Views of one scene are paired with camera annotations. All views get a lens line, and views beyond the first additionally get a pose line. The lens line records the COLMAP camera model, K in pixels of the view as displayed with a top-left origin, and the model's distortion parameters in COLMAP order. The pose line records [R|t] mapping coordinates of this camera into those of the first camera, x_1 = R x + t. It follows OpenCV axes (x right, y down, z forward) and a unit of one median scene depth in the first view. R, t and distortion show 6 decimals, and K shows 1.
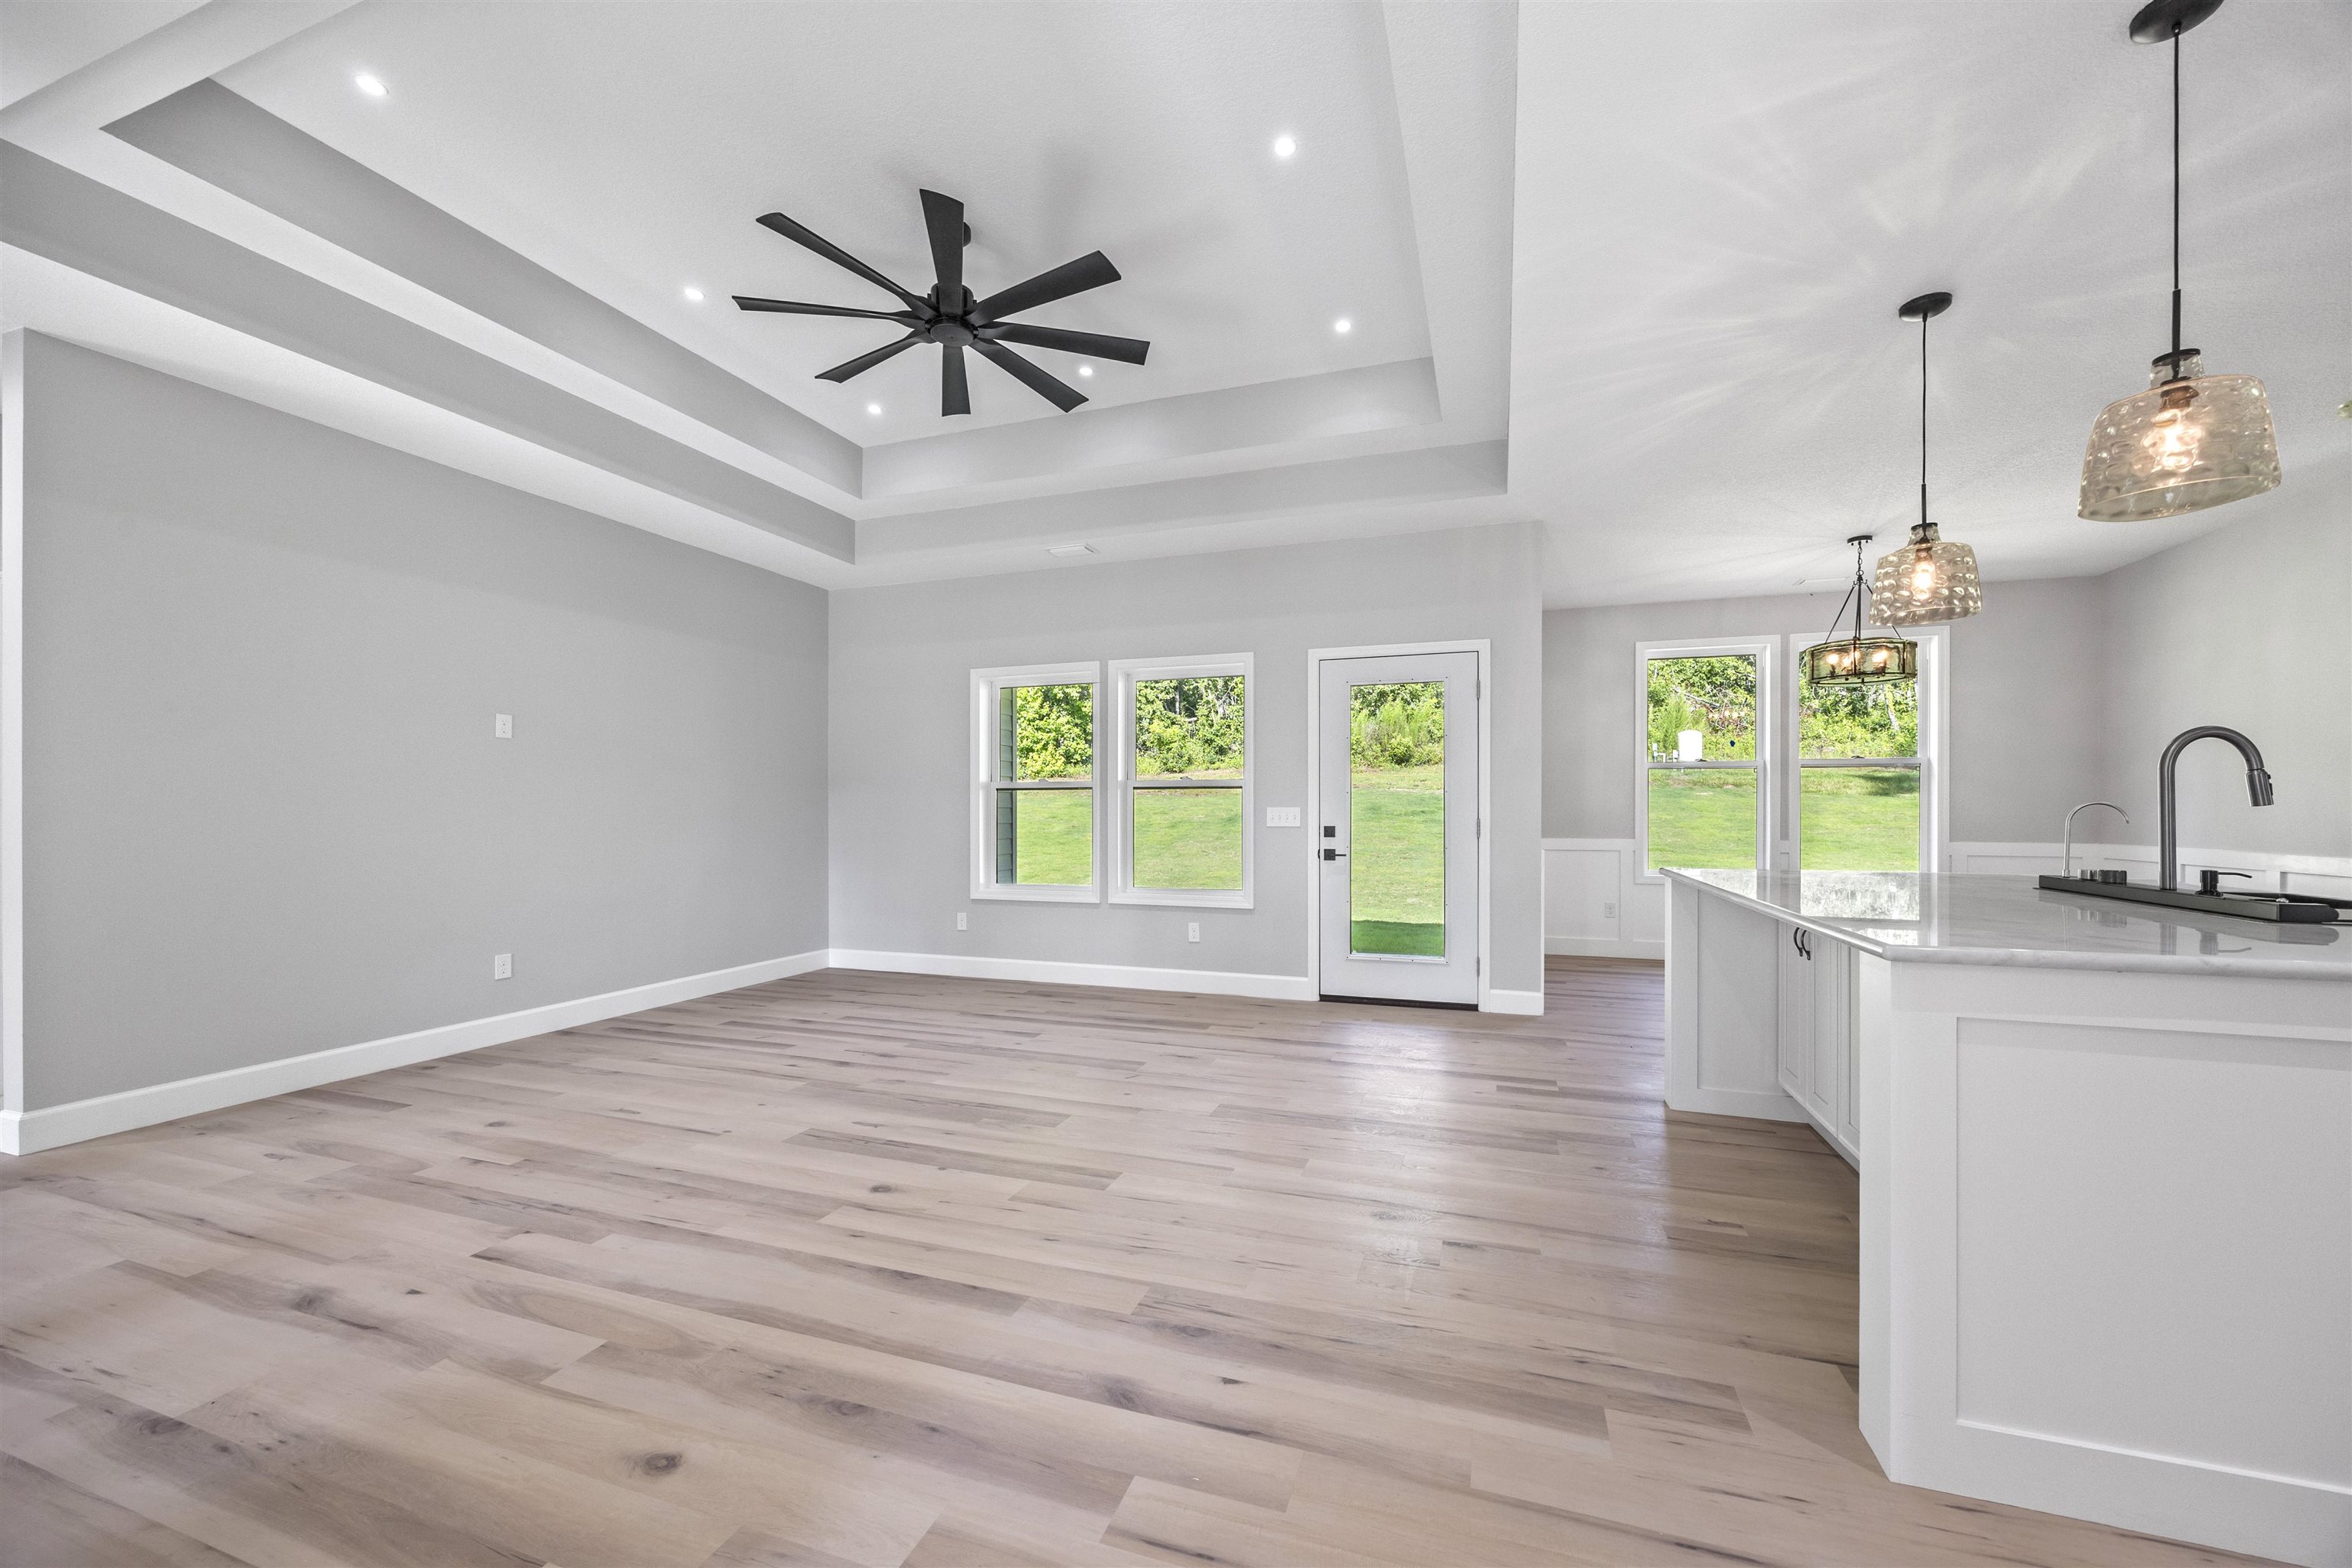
lens RADIAL K [[936.2, 0, 1180.8], [0, 936.2, 810.6], [0, 0, 1]] dist [0.000301, -0.000010]
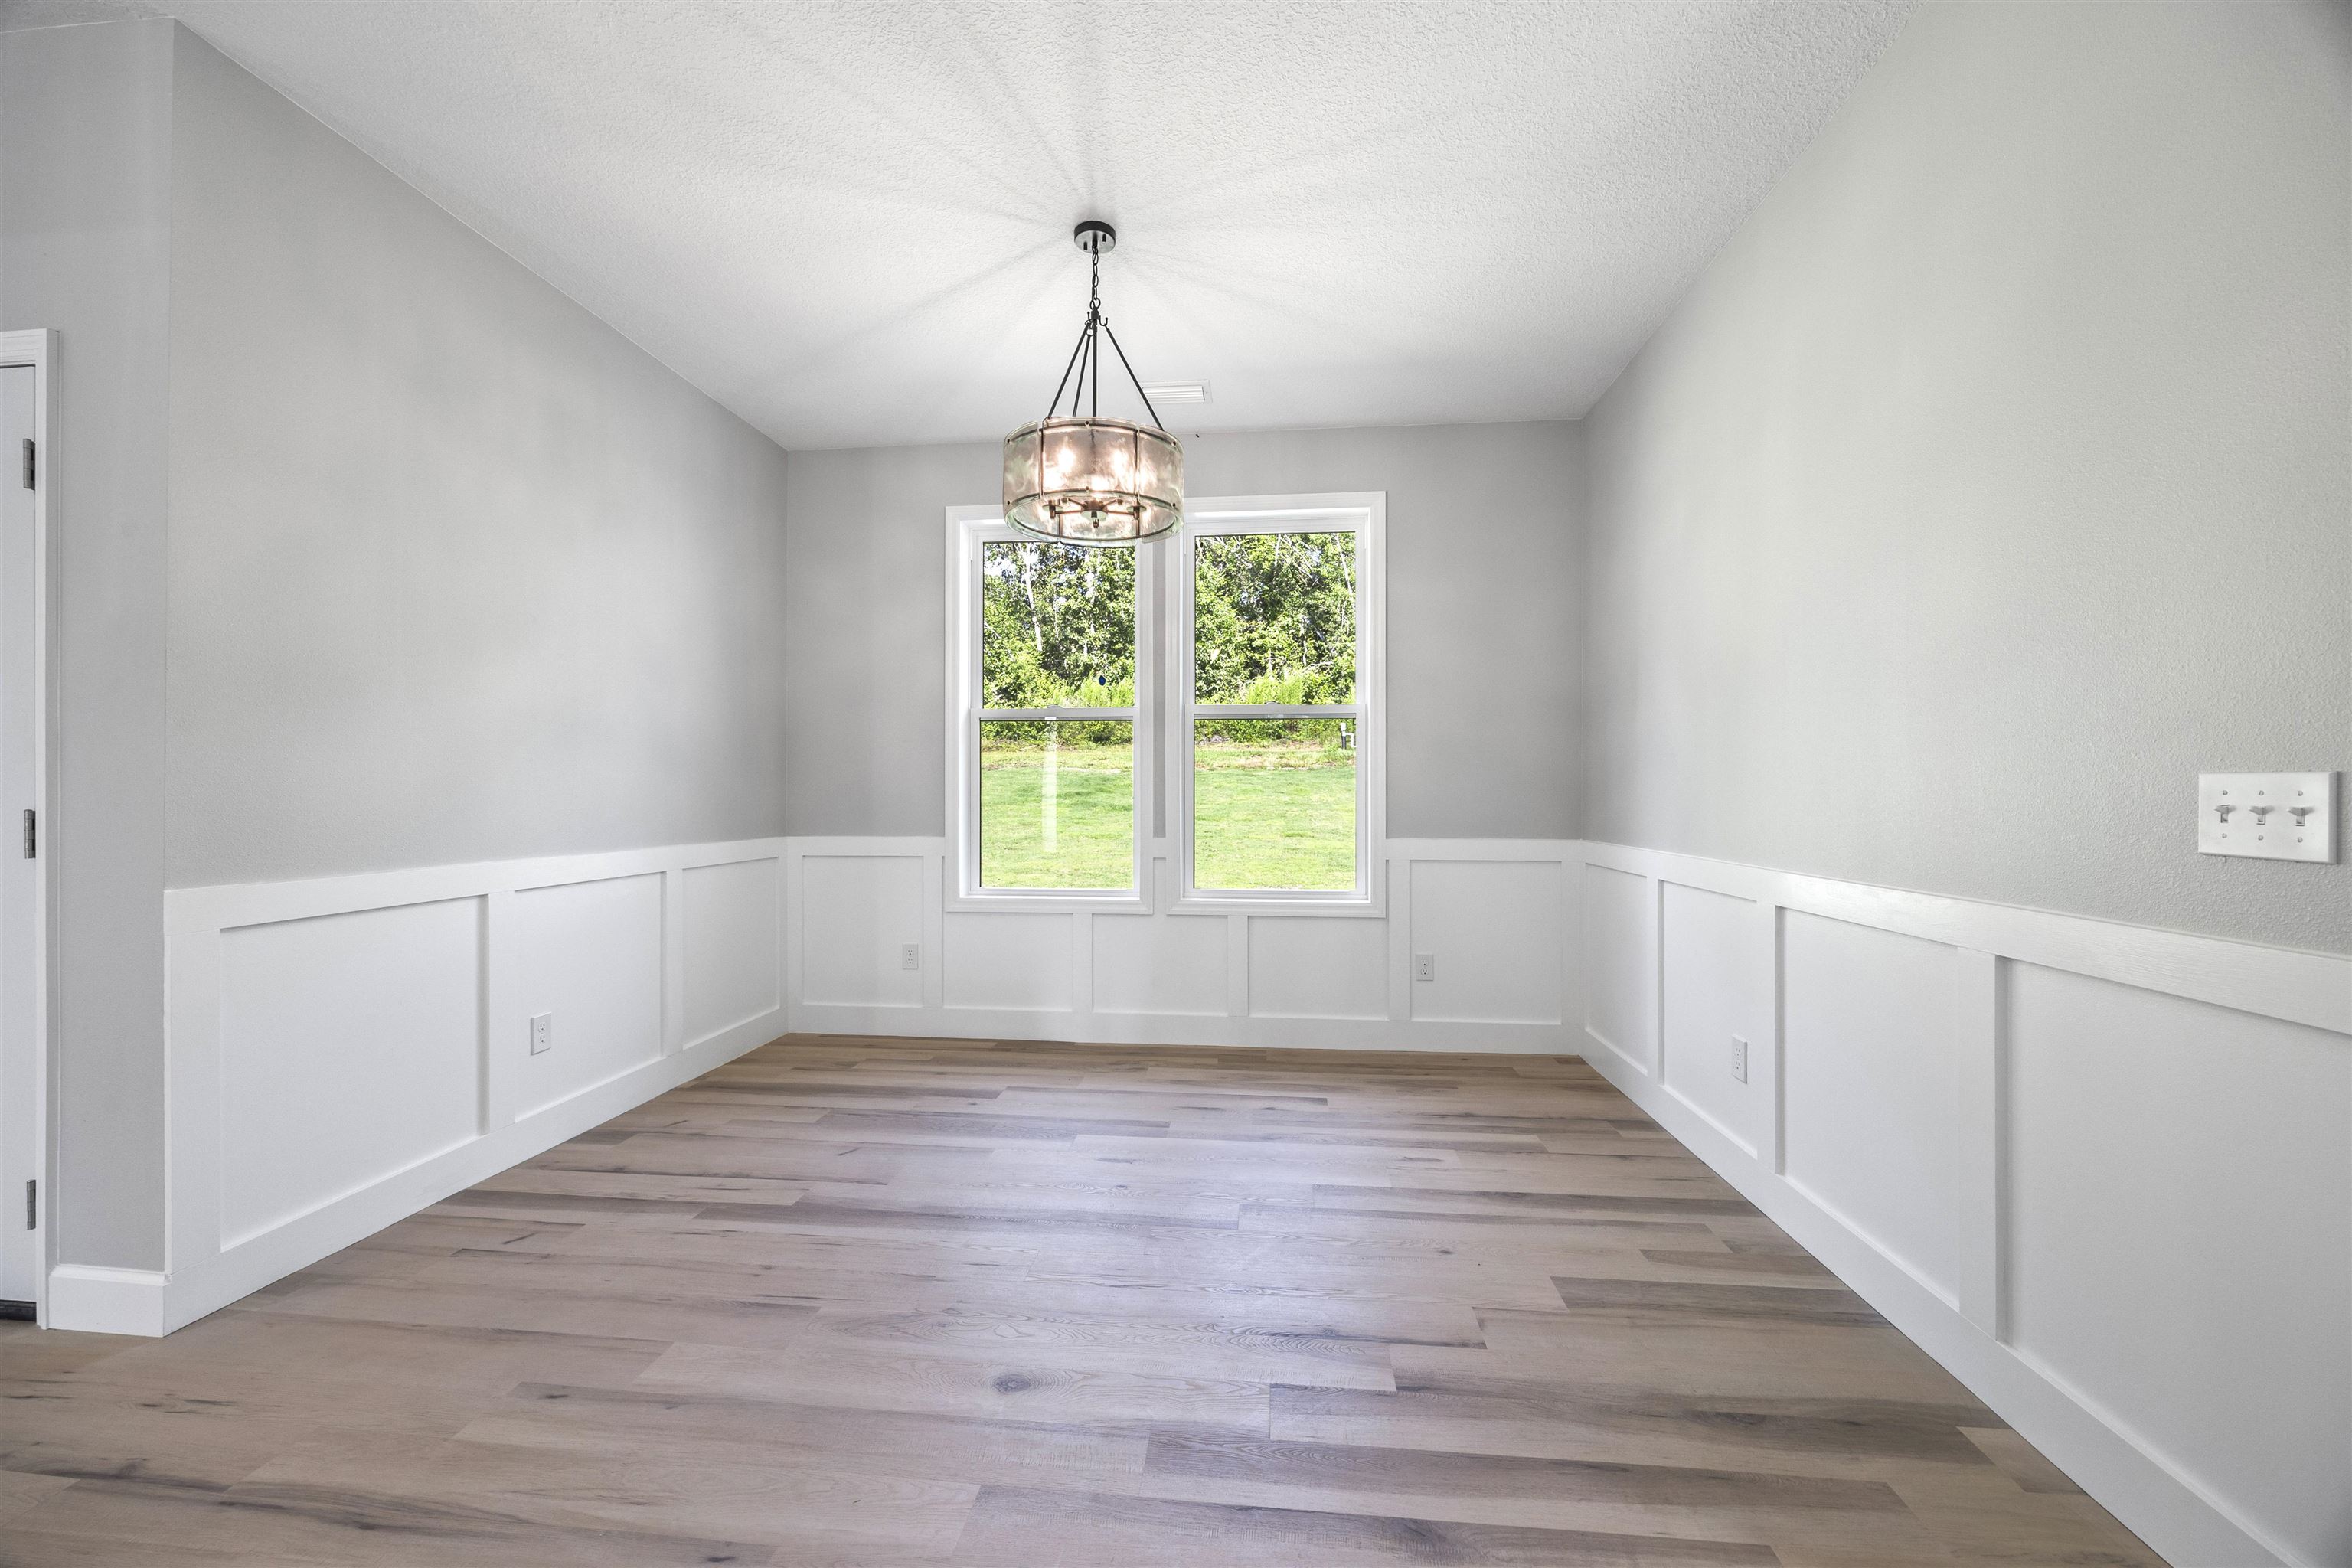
lens RADIAL K [[967.3, 0, 1173.2], [0, 967.3, 791.5], [0, 0, 1]] dist [-0.000487, -0.000018]
pose [[0.971172, -0.002454, 0.238366, 0.638501], [0.002877, 0.999995, -0.001426, 0.003396], [-0.238361, 0.002070, 0.971174, 0.490893]]
